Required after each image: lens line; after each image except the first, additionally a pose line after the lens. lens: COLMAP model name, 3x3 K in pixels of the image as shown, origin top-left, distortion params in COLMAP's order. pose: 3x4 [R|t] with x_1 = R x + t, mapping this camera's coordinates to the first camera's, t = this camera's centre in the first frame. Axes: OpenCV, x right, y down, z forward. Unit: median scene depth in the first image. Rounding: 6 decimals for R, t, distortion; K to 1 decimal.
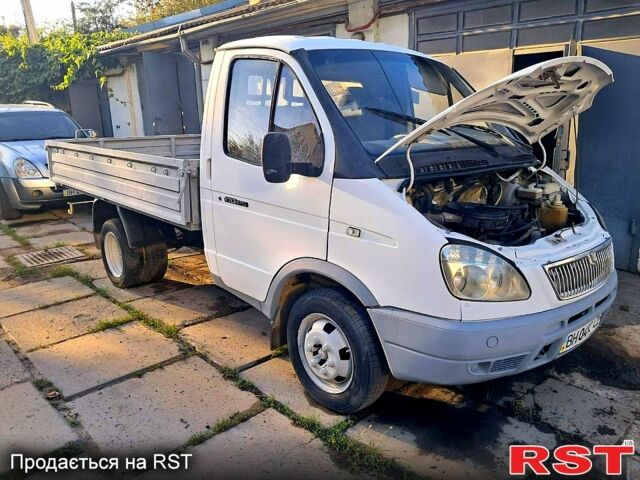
lens RADIAL K [[509.1, 0, 320.0], [0, 509.1, 240.0], [0, 0, 1]] dist [0.073969, 0.001184]
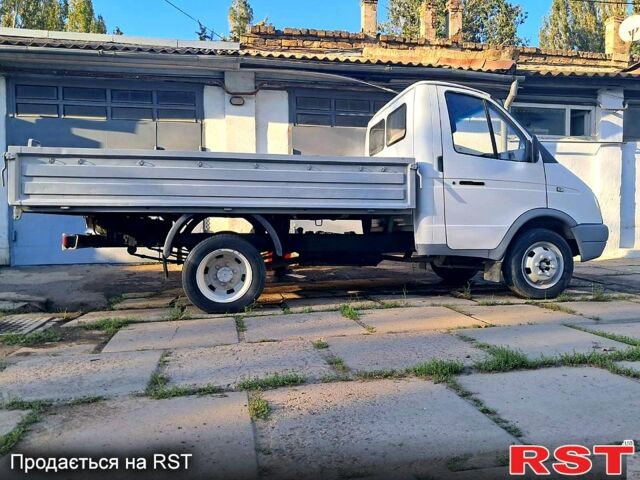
lens RADIAL K [[509.1, 0, 320.0], [0, 509.1, 240.0], [0, 0, 1]] dist [0.073969, 0.001184]
pose [[0.528189, -0.023089, 0.848813, -1.659191], [0.205194, 0.973475, -0.101206, 0.145550], [-0.823961, 0.227627, 0.518917, 0.624717]]
